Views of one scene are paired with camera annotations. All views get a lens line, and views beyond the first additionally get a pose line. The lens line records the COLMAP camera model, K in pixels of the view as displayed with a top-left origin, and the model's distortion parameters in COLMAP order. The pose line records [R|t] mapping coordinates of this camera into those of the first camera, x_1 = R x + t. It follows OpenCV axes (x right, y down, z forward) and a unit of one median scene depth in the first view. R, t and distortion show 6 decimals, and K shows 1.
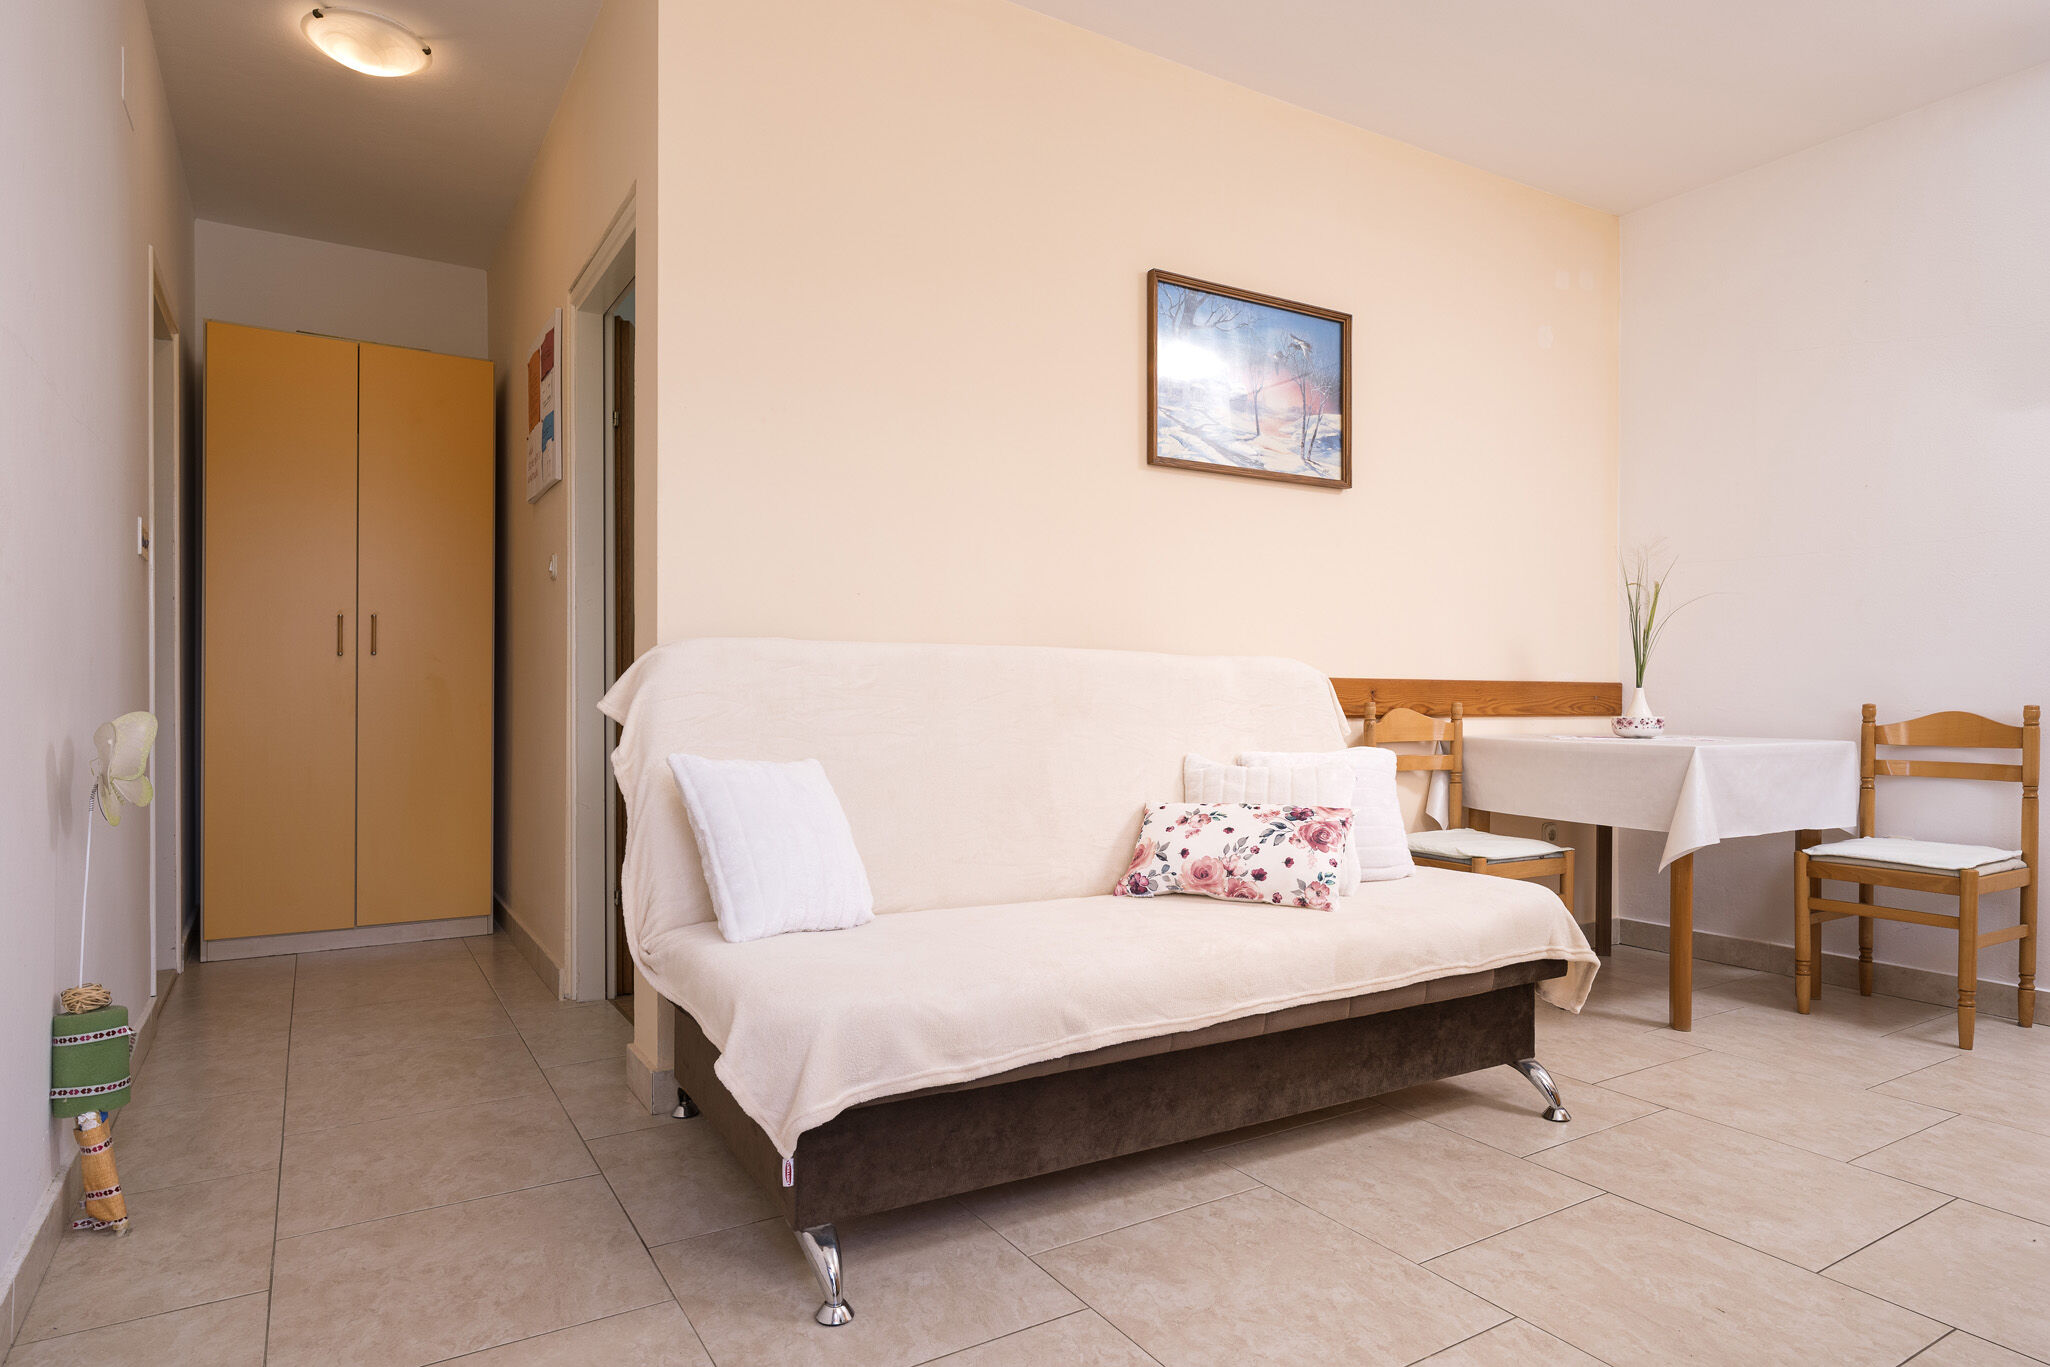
lens RADIAL K [[1134.4, 0, 1007.6], [0, 1134.4, 702.3], [0, 0, 1]] dist [-0.002868, 0.003102]
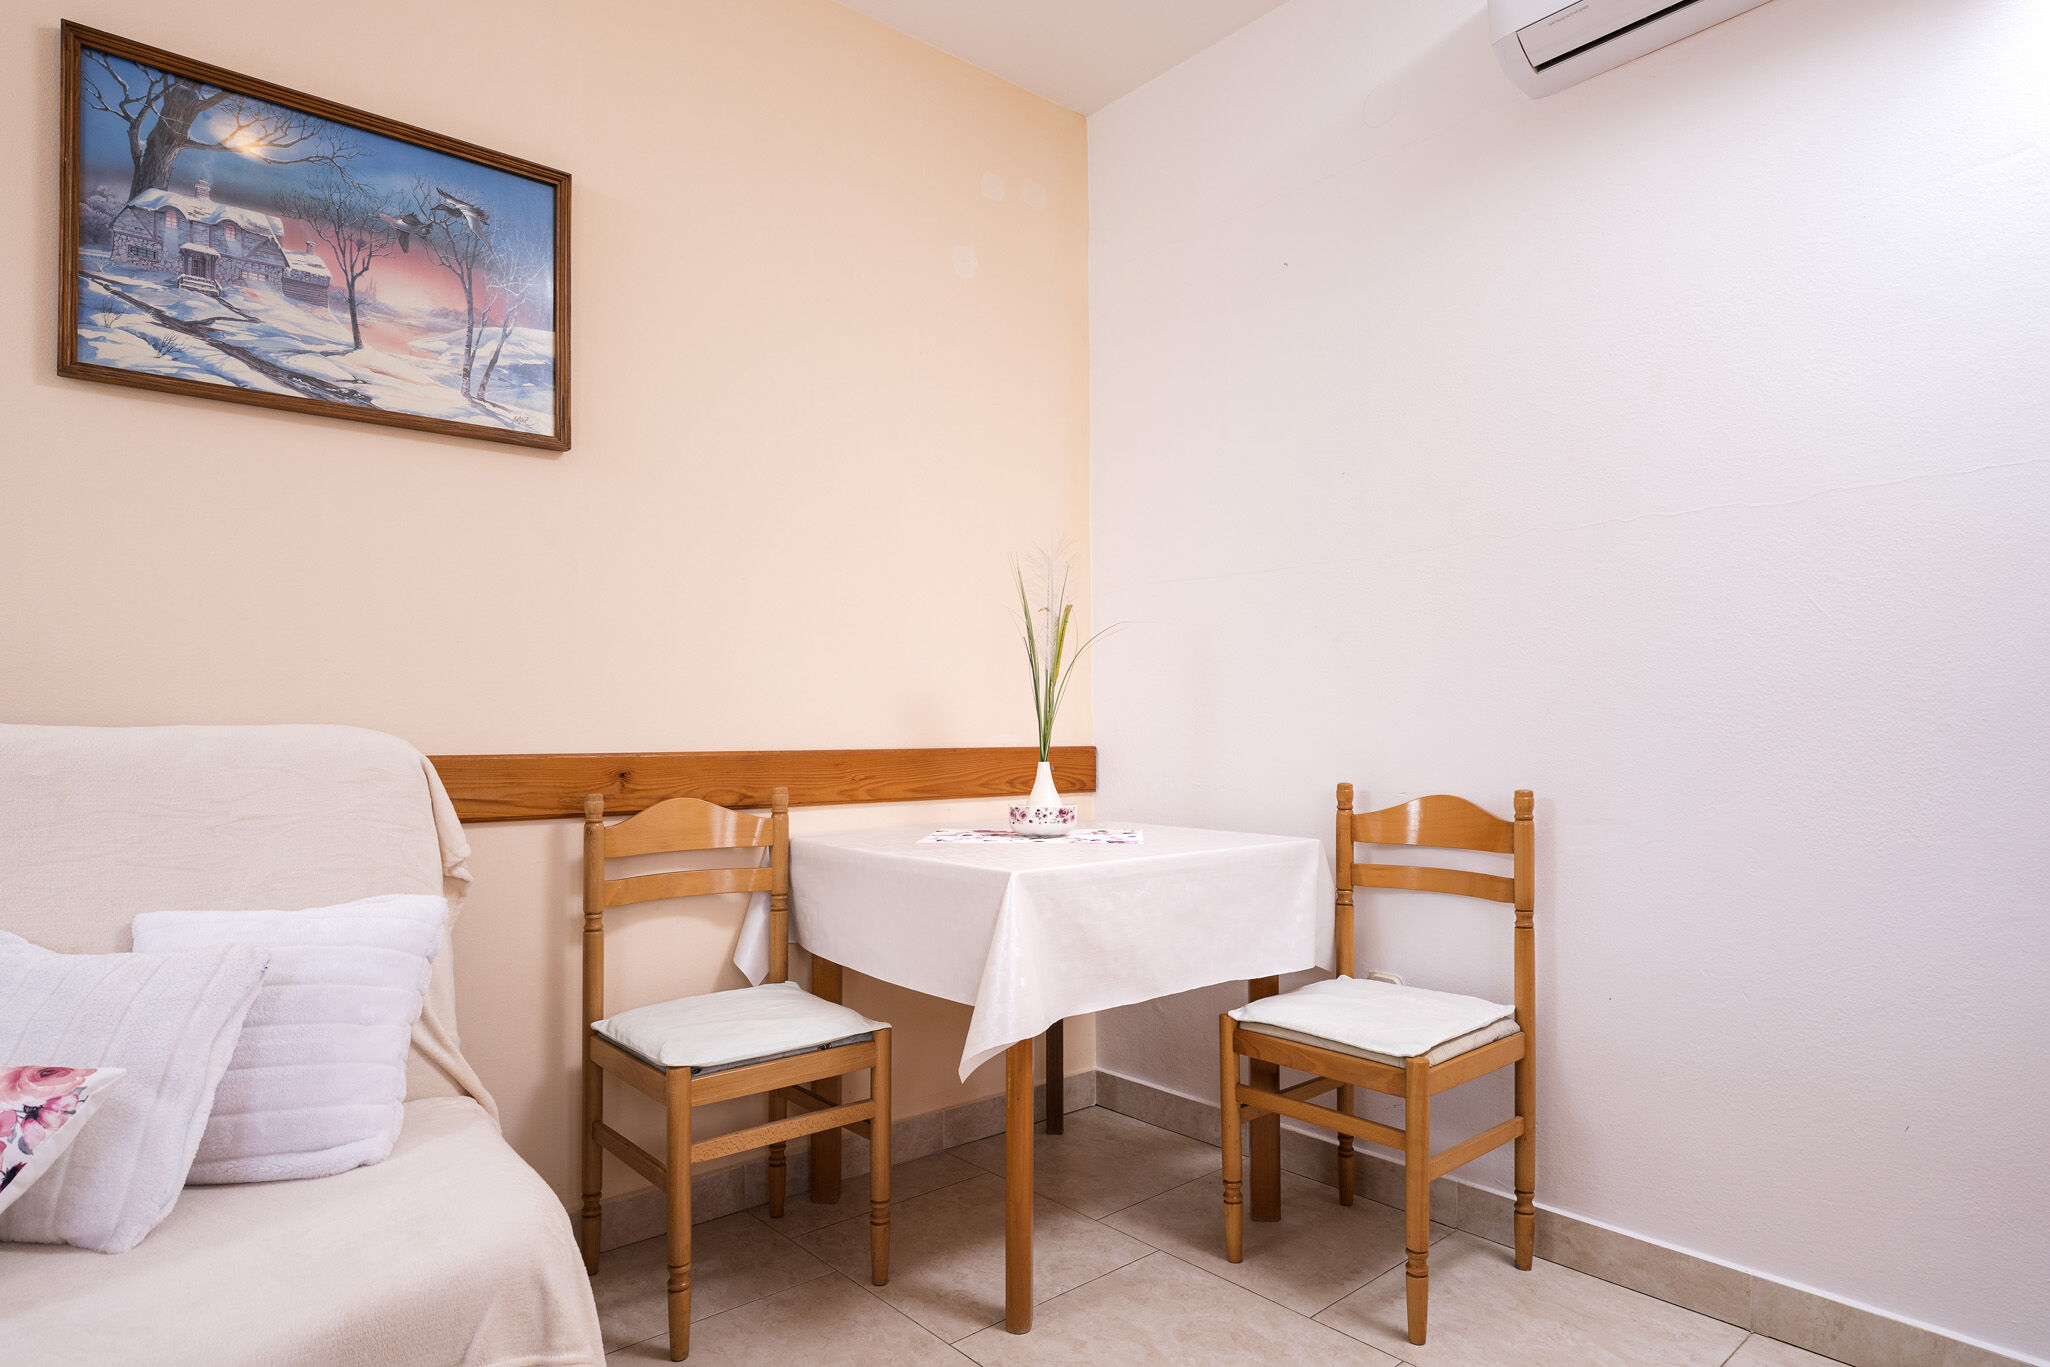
lens RADIAL K [[1134.4, 0, 1016.2], [0, 1134.4, 716.3], [0, 0, 1]] dist [-0.002868, 0.003102]
pose [[0.983817, -0.006210, 0.179066, 0.490296], [0.009792, 0.999769, -0.019130, -0.031561], [-0.178906, 0.020574, 0.983651, 0.392588]]
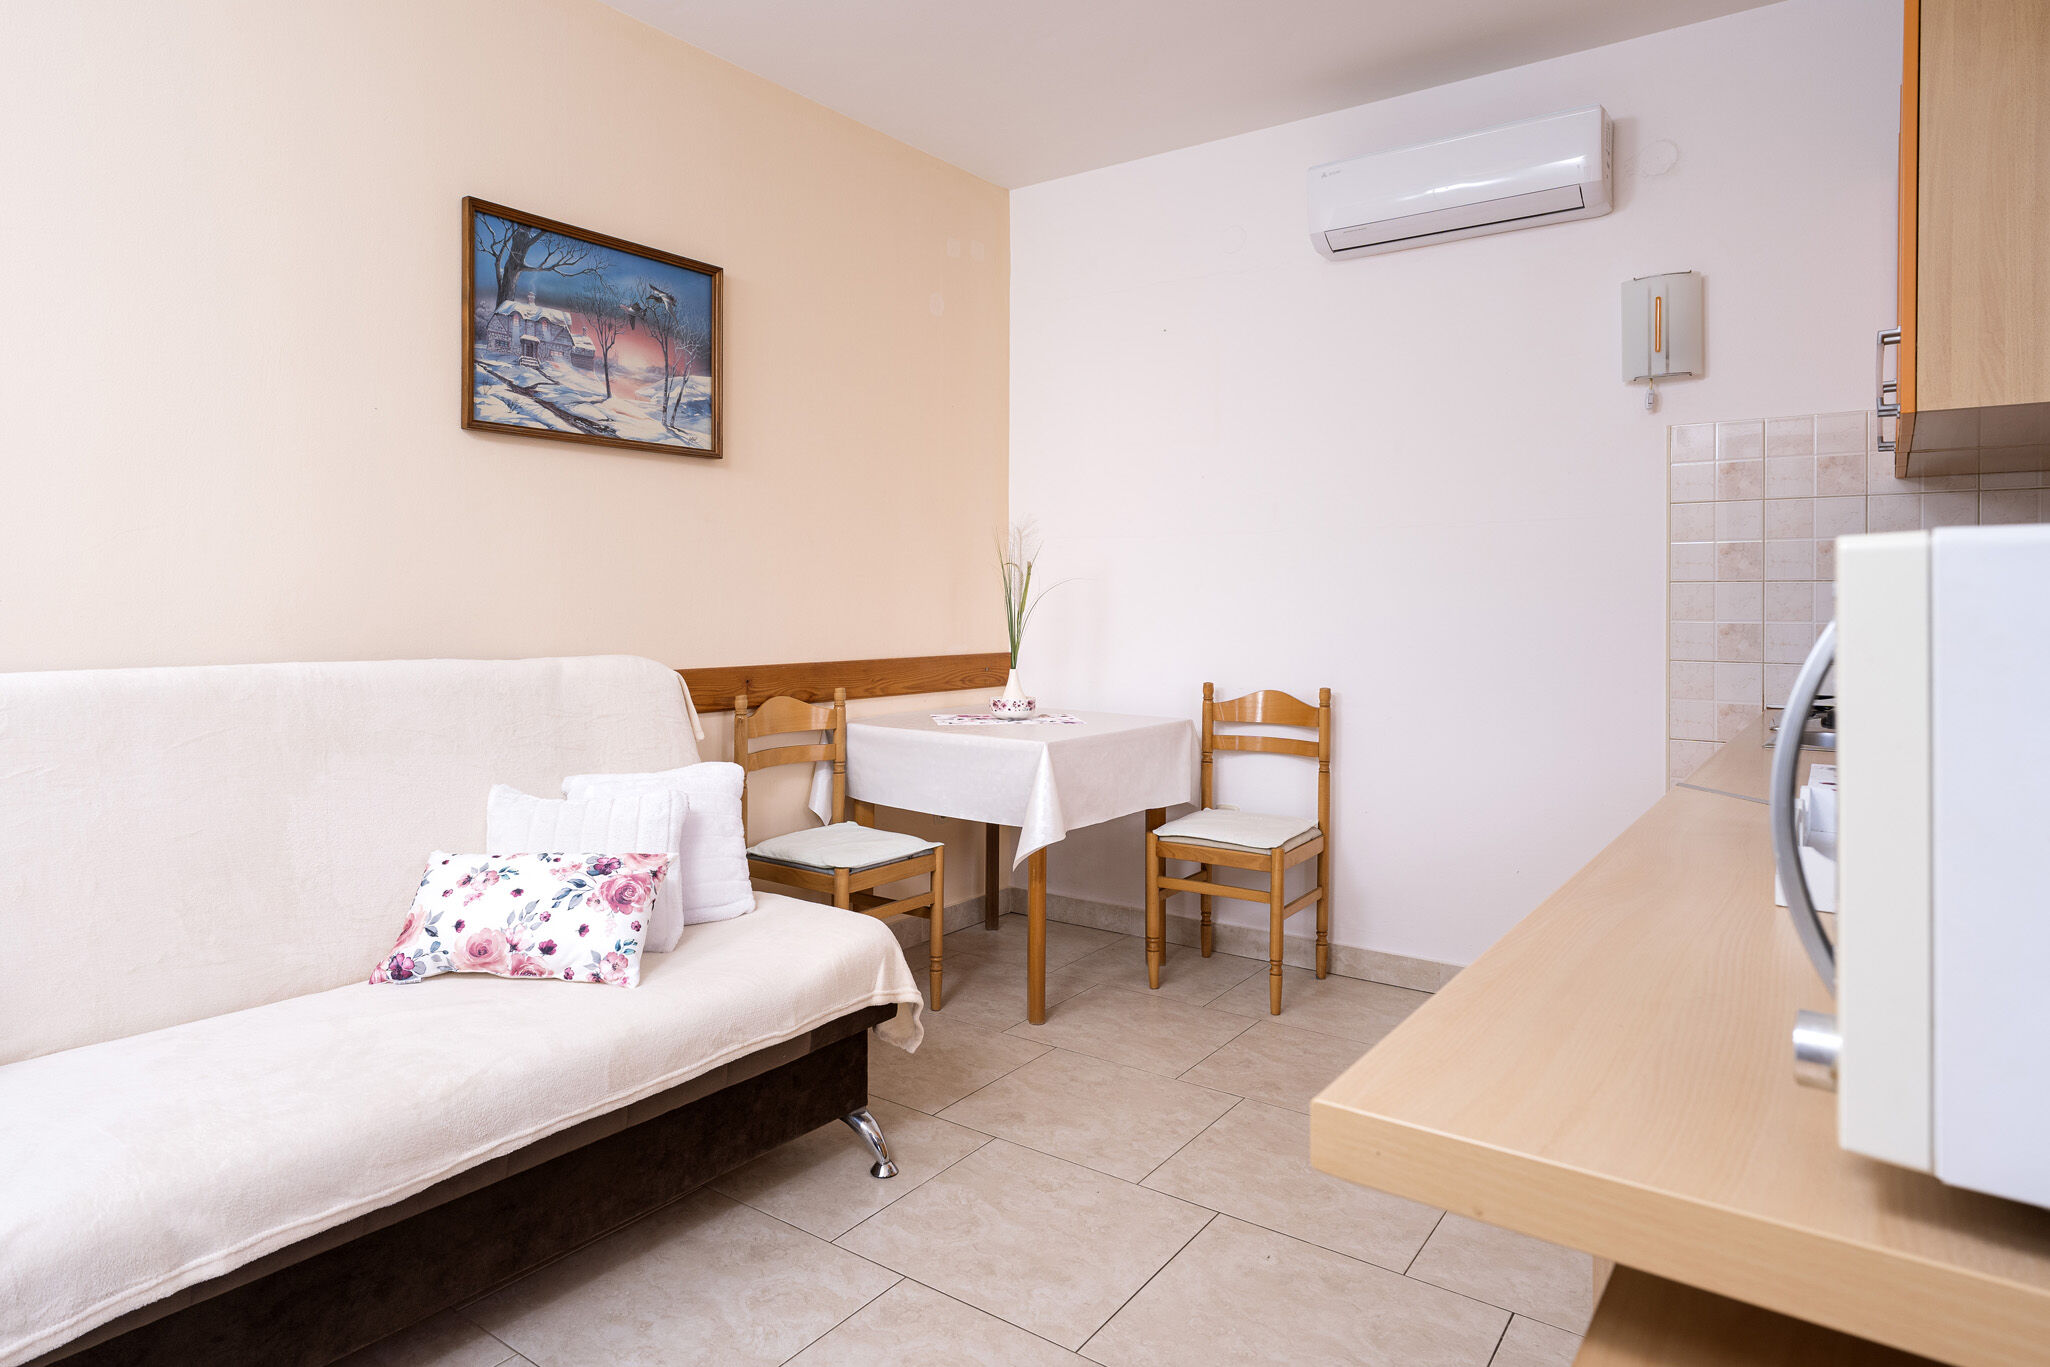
lens RADIAL K [[1190.2, 0, 962.4], [0, 1190.2, 598.7], [0, 0, 1]] dist [-0.010187, 0.001808]
pose [[0.925744, 0.001130, 0.378150, 0.137696], [0.000372, 0.999992, -0.003898, -0.082811], [-0.378151, 0.003750, 0.925736, 0.051840]]
